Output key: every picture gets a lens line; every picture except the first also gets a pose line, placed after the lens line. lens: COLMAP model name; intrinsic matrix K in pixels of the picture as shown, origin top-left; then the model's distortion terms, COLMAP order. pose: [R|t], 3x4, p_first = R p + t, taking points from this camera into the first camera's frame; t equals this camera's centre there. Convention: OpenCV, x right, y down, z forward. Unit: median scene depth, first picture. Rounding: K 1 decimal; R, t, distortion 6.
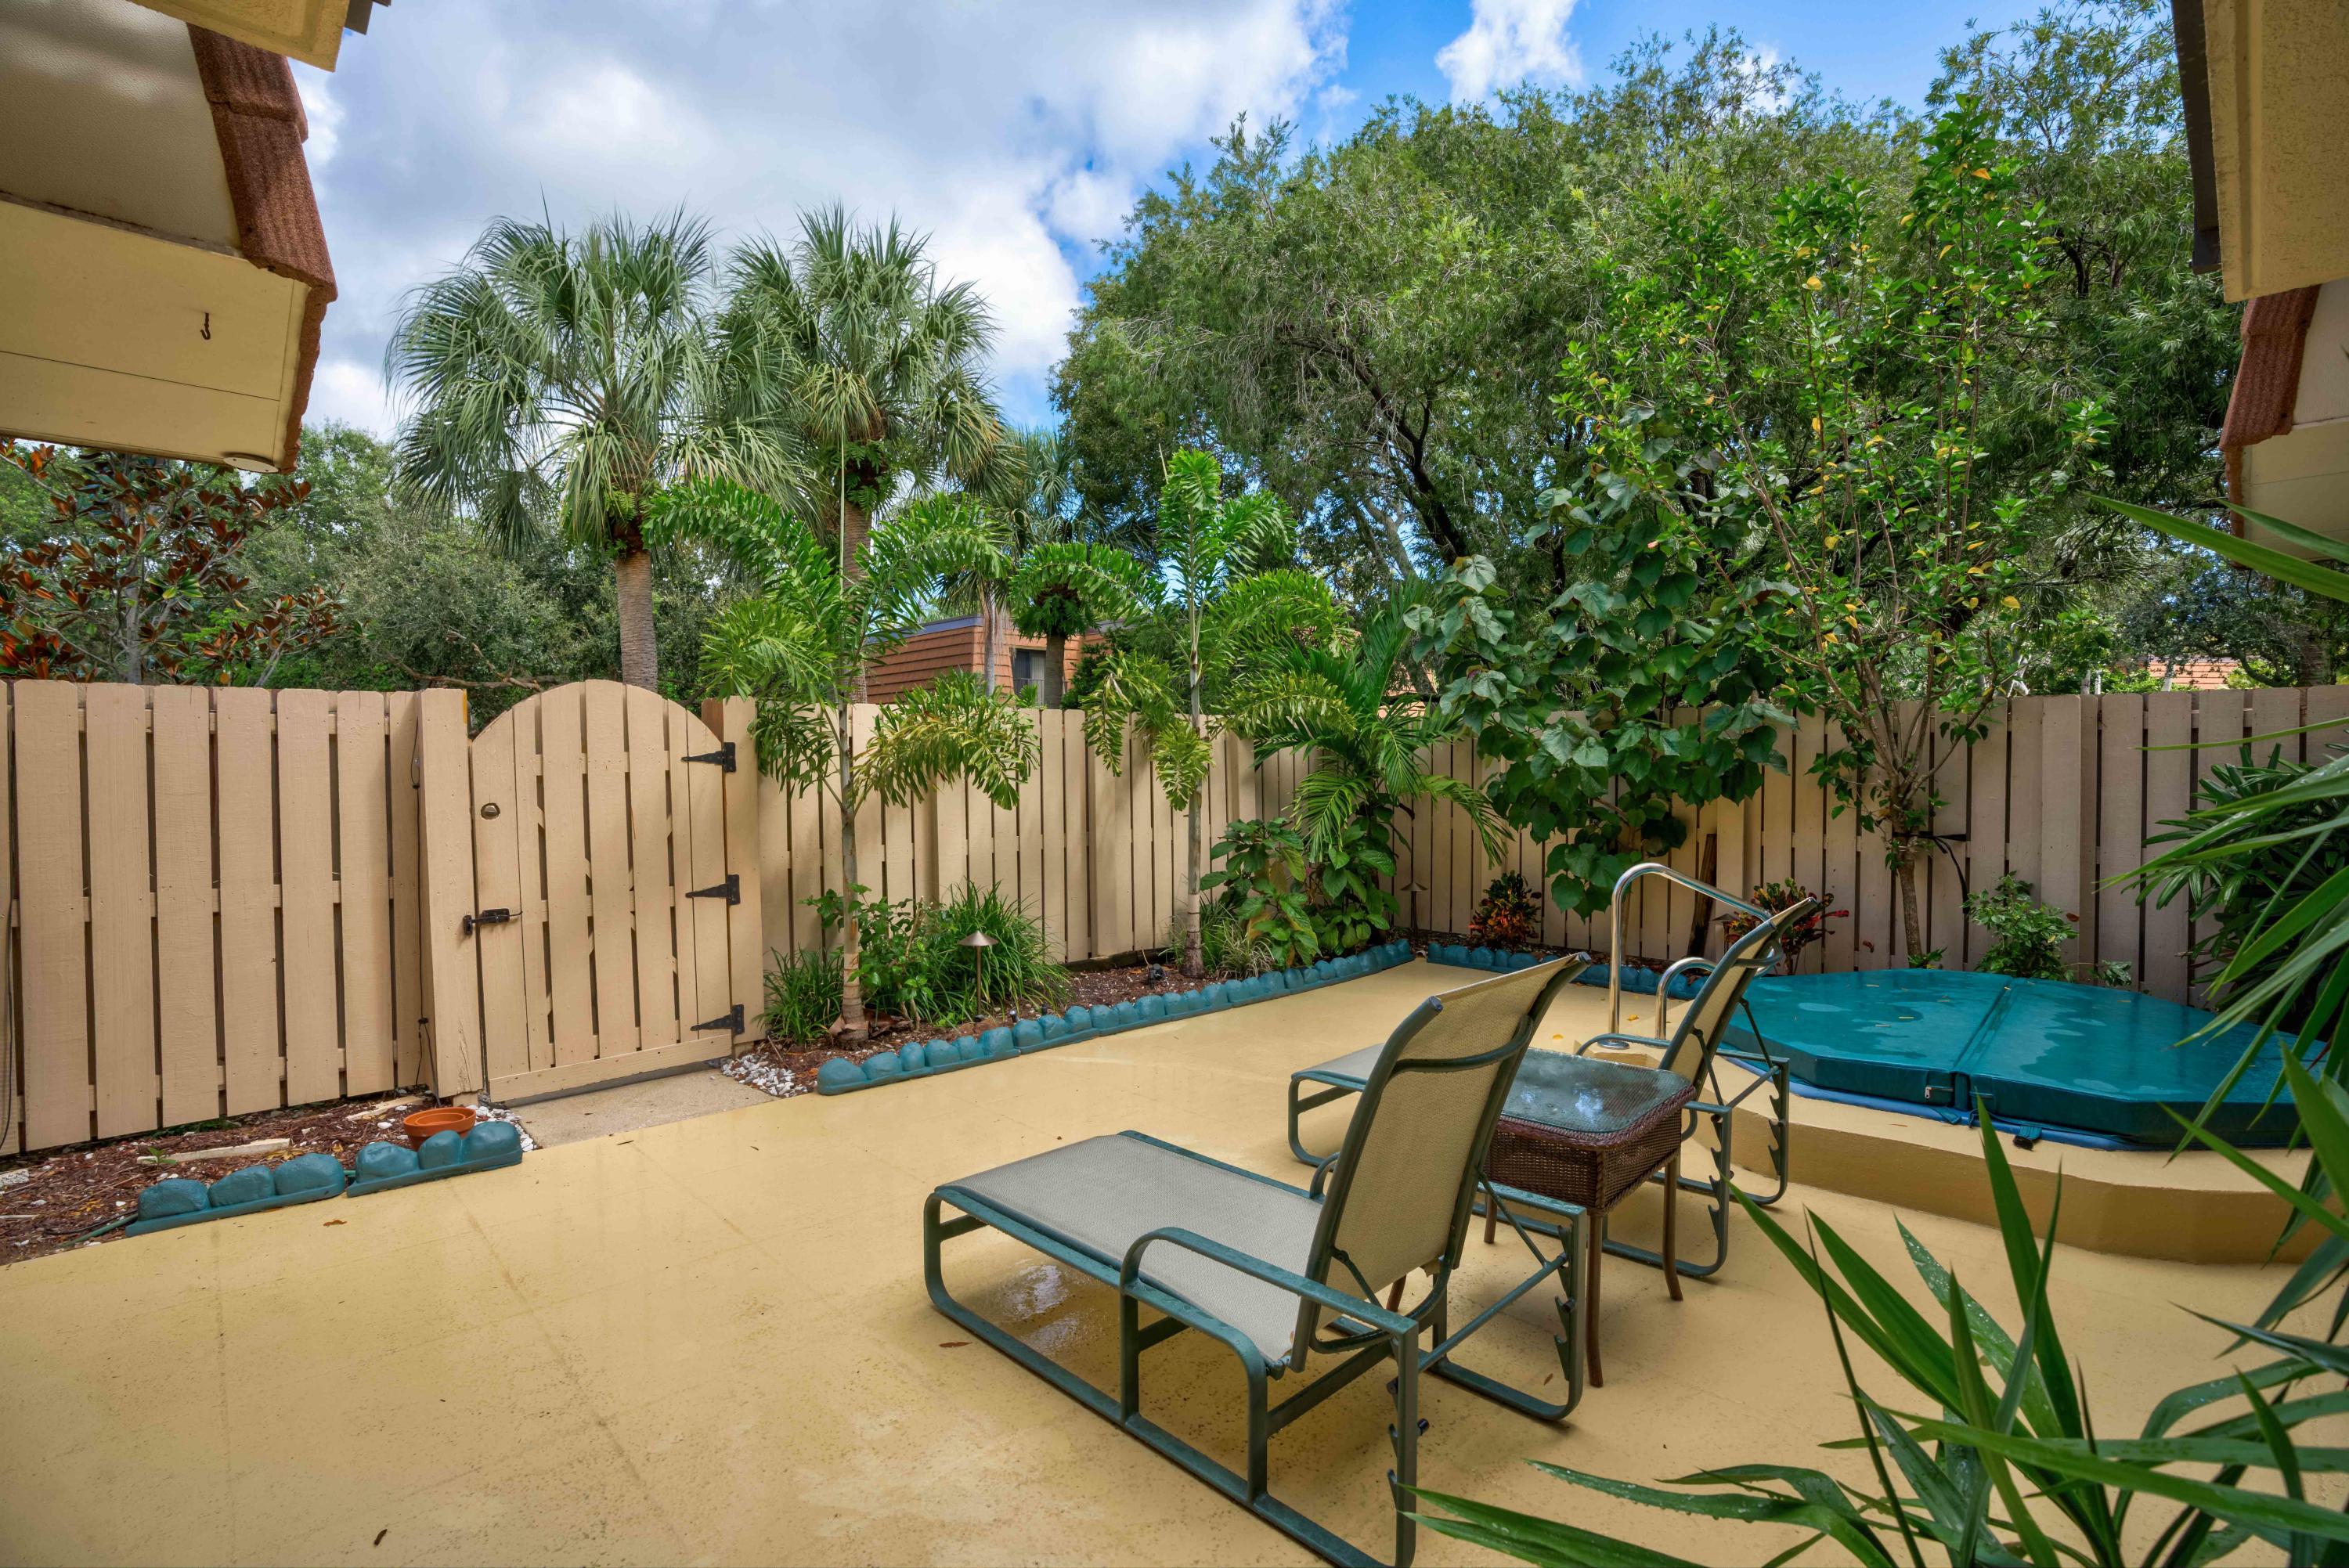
lens RADIAL K [[1076.1, 0, 1174.5], [0, 1076.1, 784.0], [0, 0, 1]] dist [-0.072973, 0.028809]
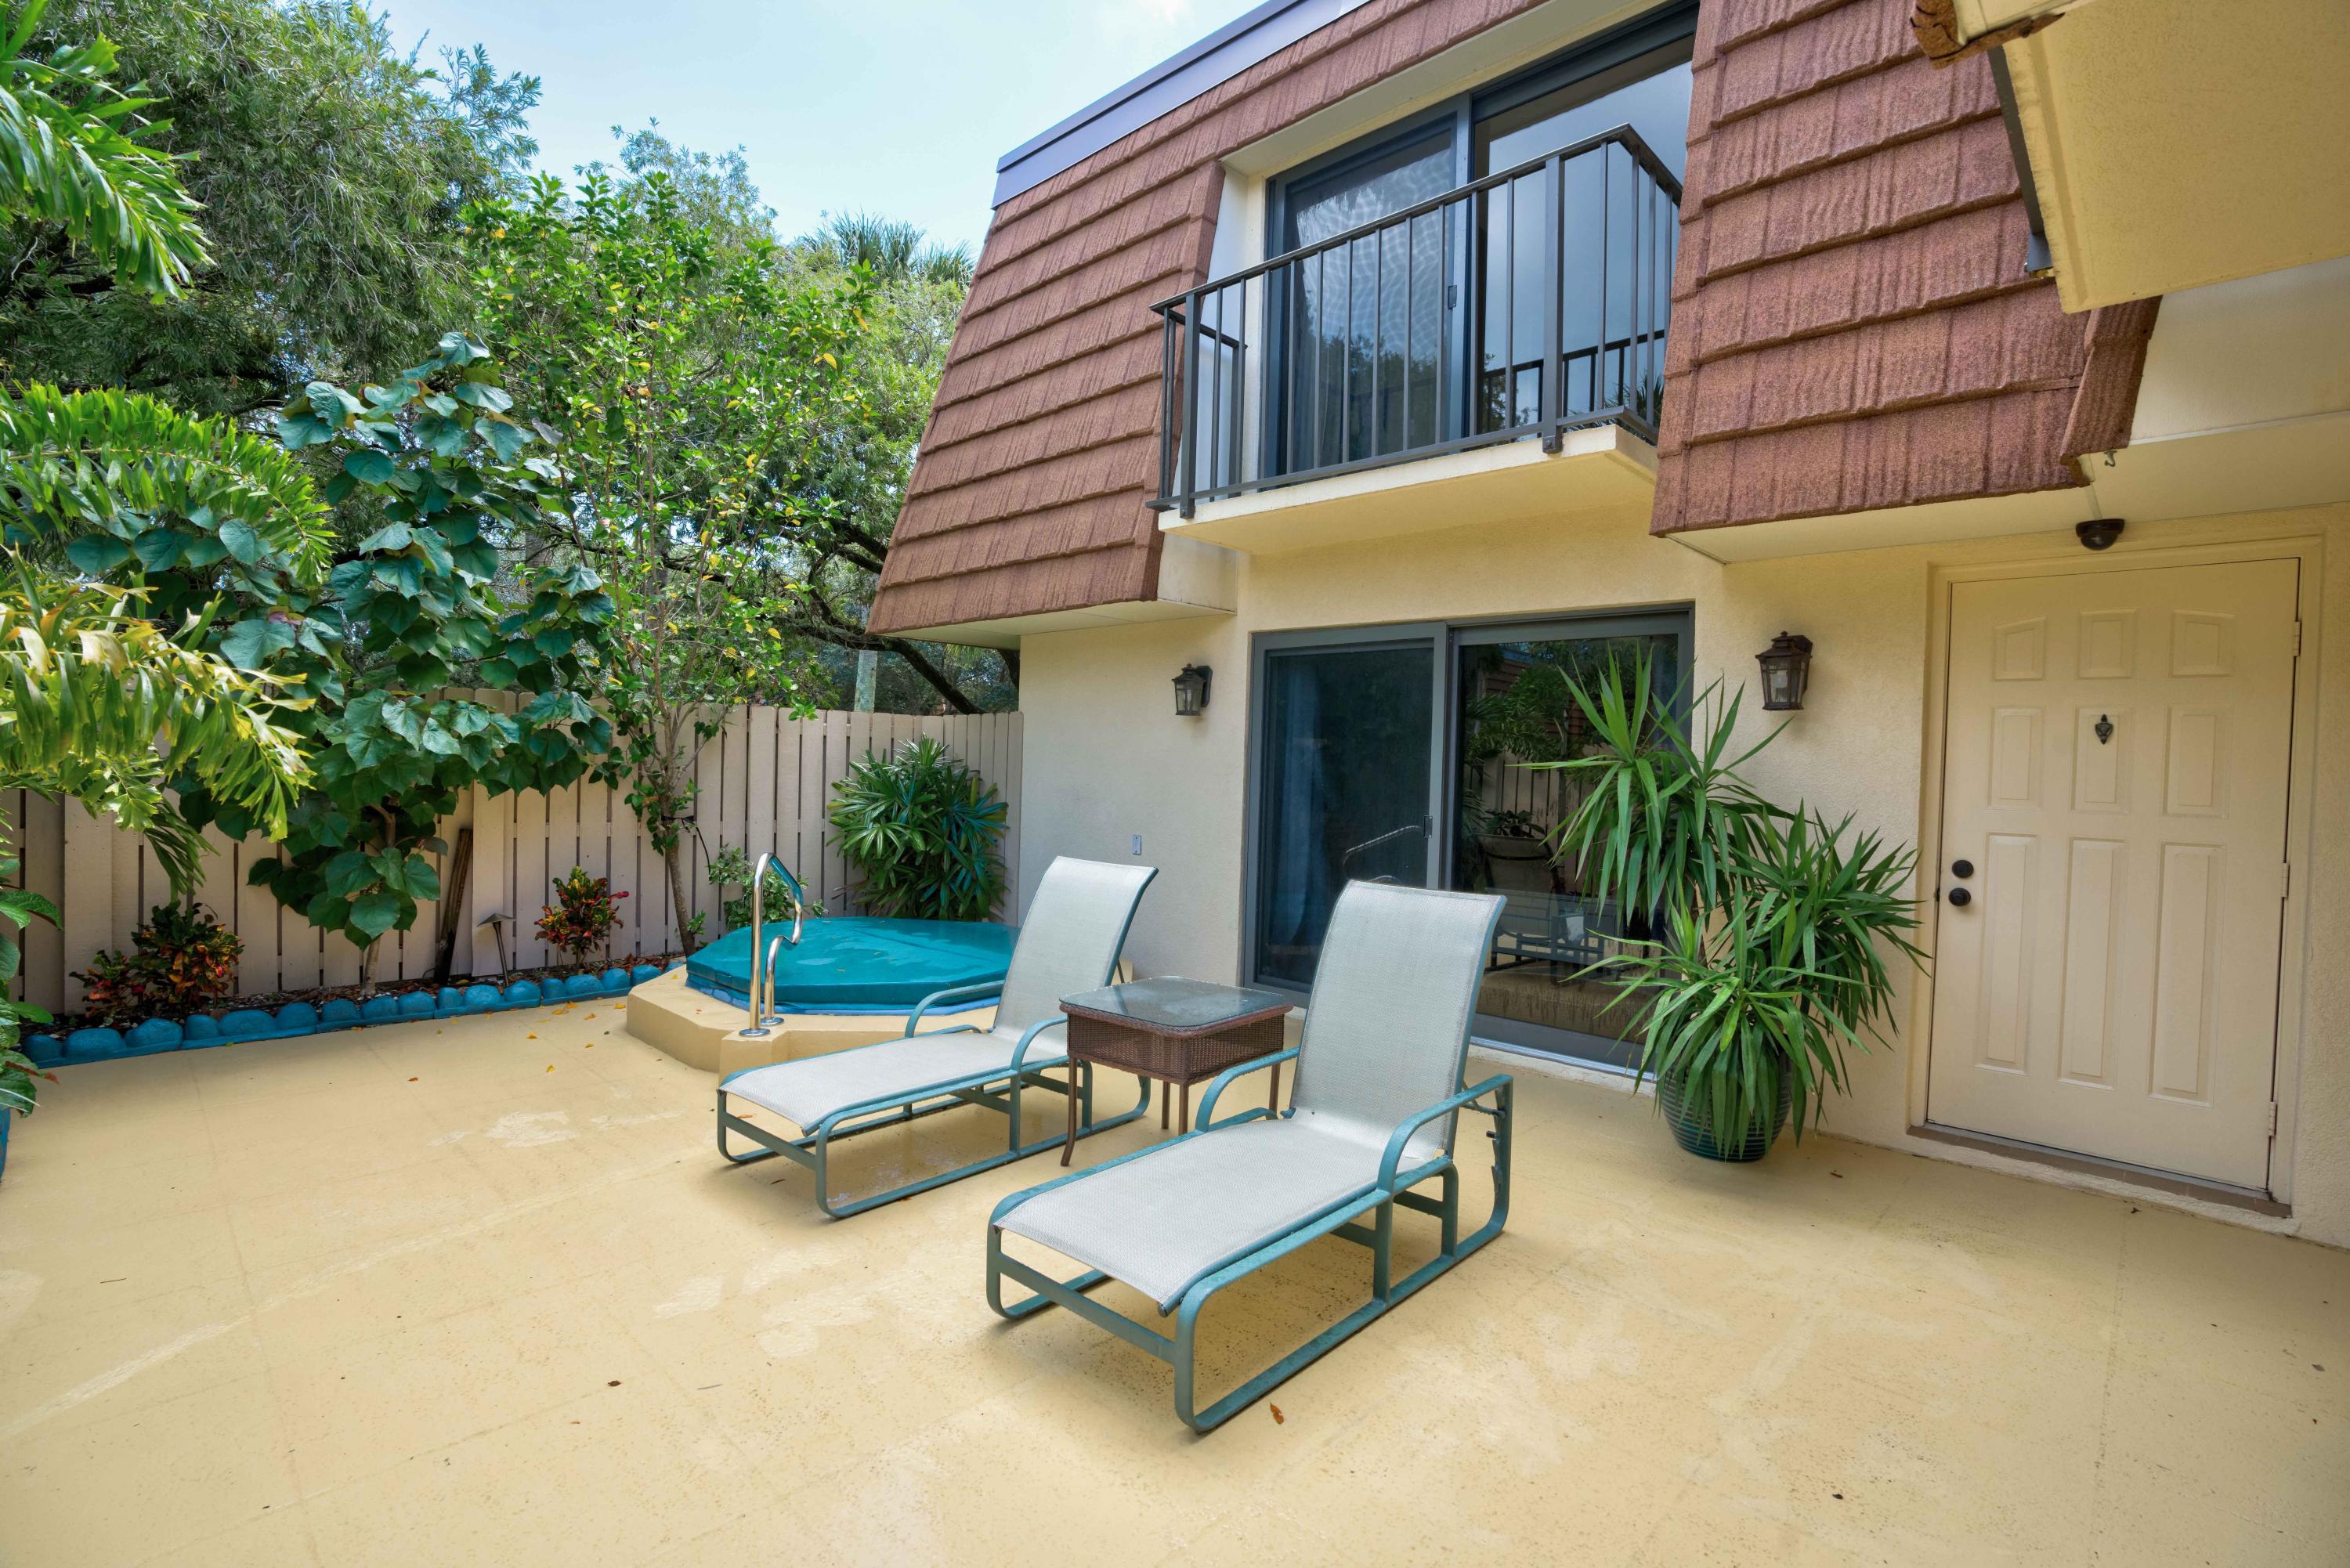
lens RADIAL K [[1076.6, 0, 1175.0], [0, 1076.6, 784.0], [0, 0, 1]] dist [-0.072973, 0.028809]
pose [[-0.044183, -0.012306, 0.998948, -0.432238], [-0.003396, 0.999920, 0.012168, -0.004330], [-0.999018, -0.002855, -0.044222, 0.449362]]
